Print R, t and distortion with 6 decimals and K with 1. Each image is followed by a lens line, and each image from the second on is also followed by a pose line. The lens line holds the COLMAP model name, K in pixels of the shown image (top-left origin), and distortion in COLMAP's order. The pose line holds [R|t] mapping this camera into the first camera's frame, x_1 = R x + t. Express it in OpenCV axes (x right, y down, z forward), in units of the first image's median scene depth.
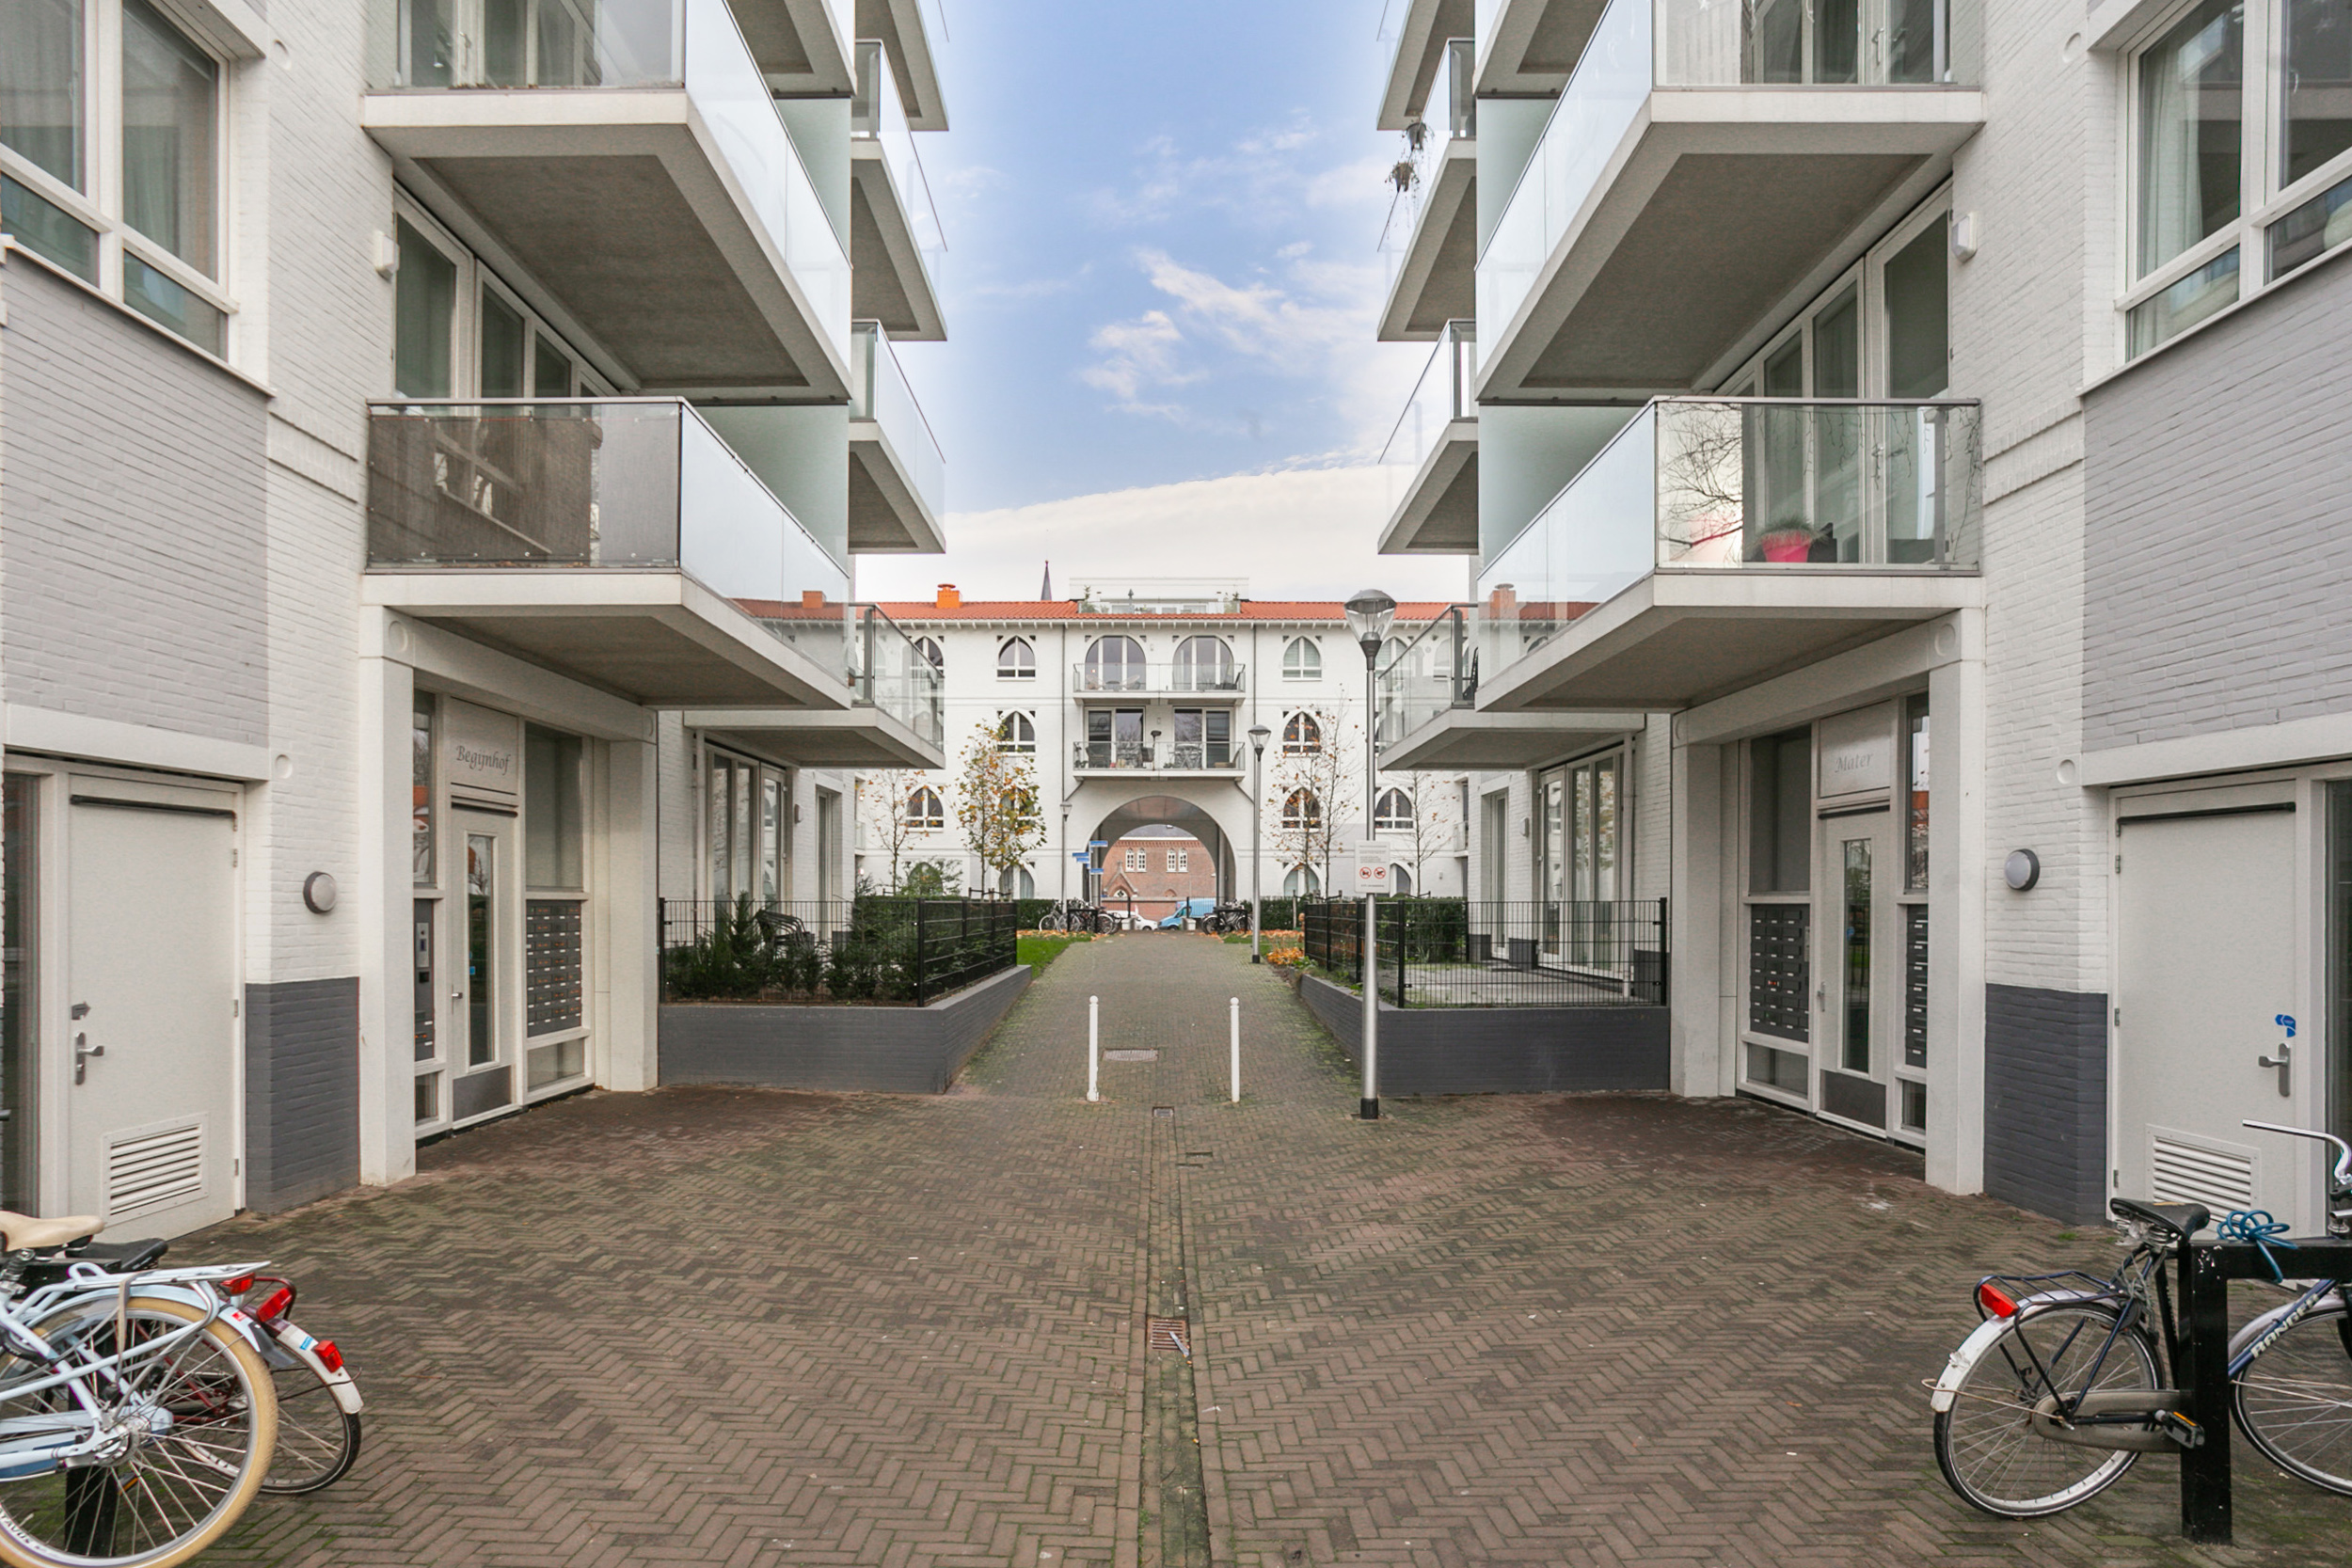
lens RADIAL K [[1190.0, 0, 1168.8], [0, 1190.0, 847.8], [0, 0, 1]] dist [-0.034685, 0.028500]
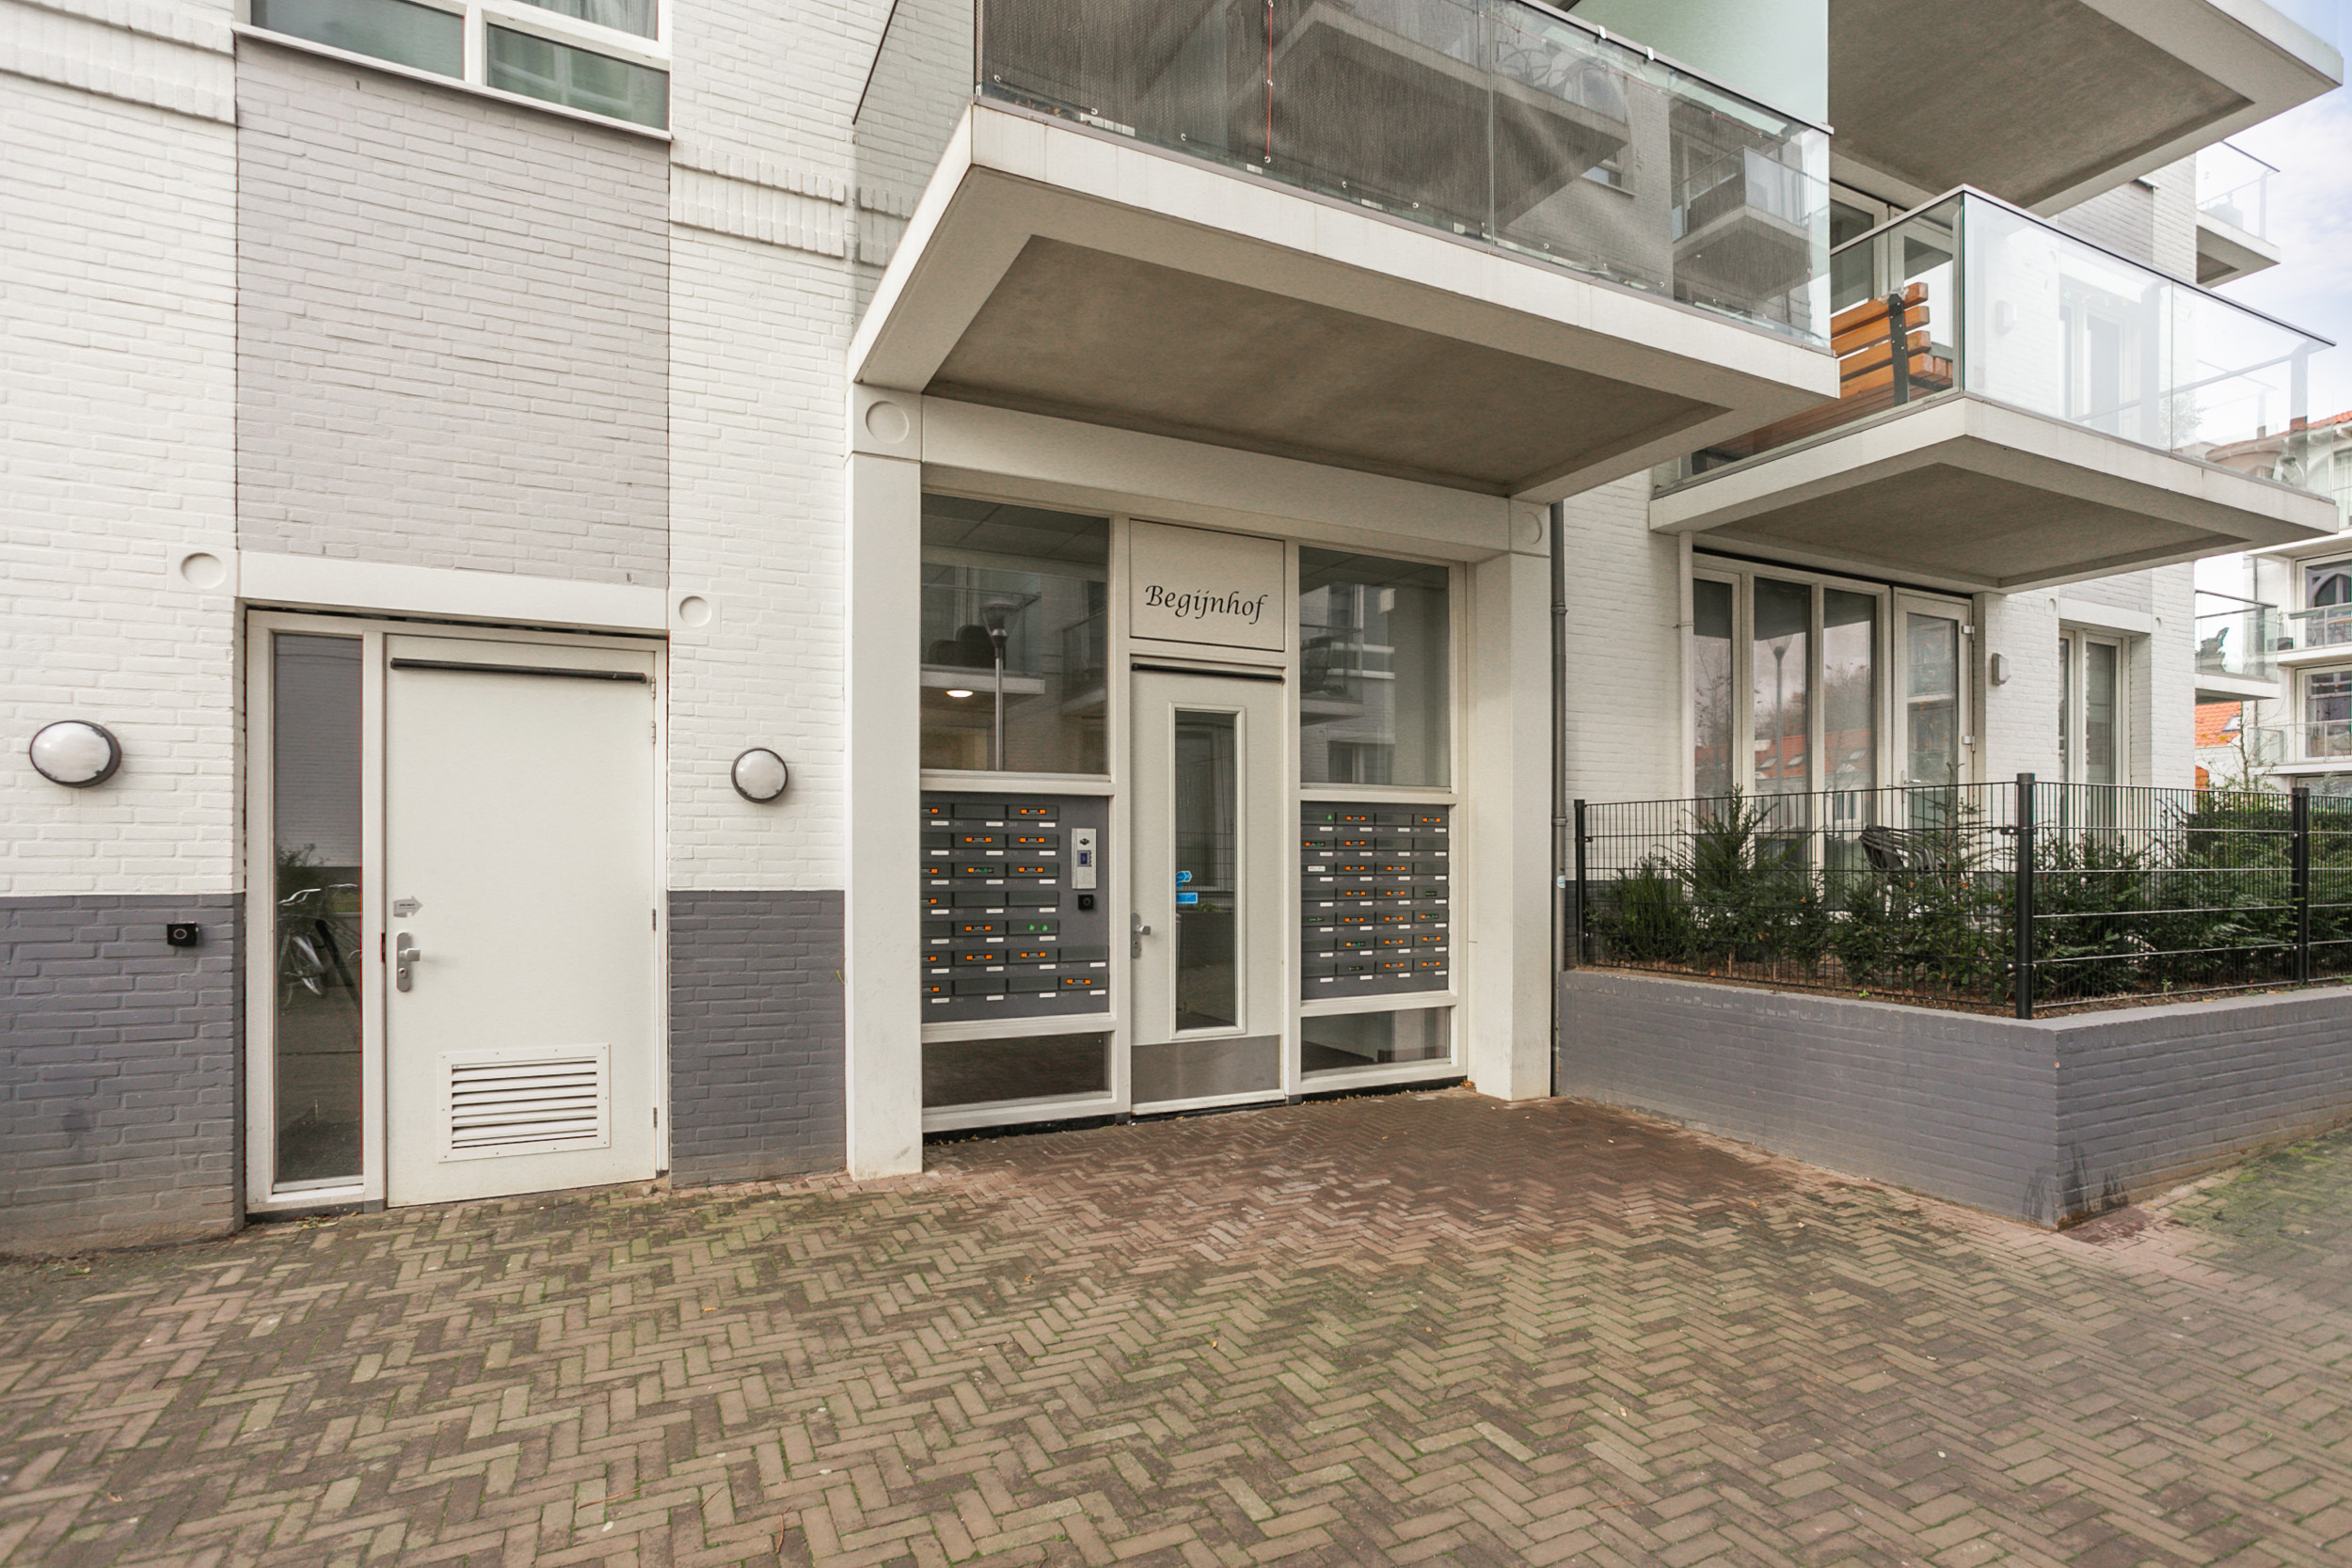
lens RADIAL K [[1190.0, 0, 1168.8], [0, 1190.0, 847.8], [0, 0, 1]] dist [-0.034685, 0.028500]
pose [[0.431965, -0.011161, -0.901821, 0.072746], [0.045344, 0.998928, 0.009357, 0.083810], [0.900750, -0.044934, 0.432008, 0.848091]]
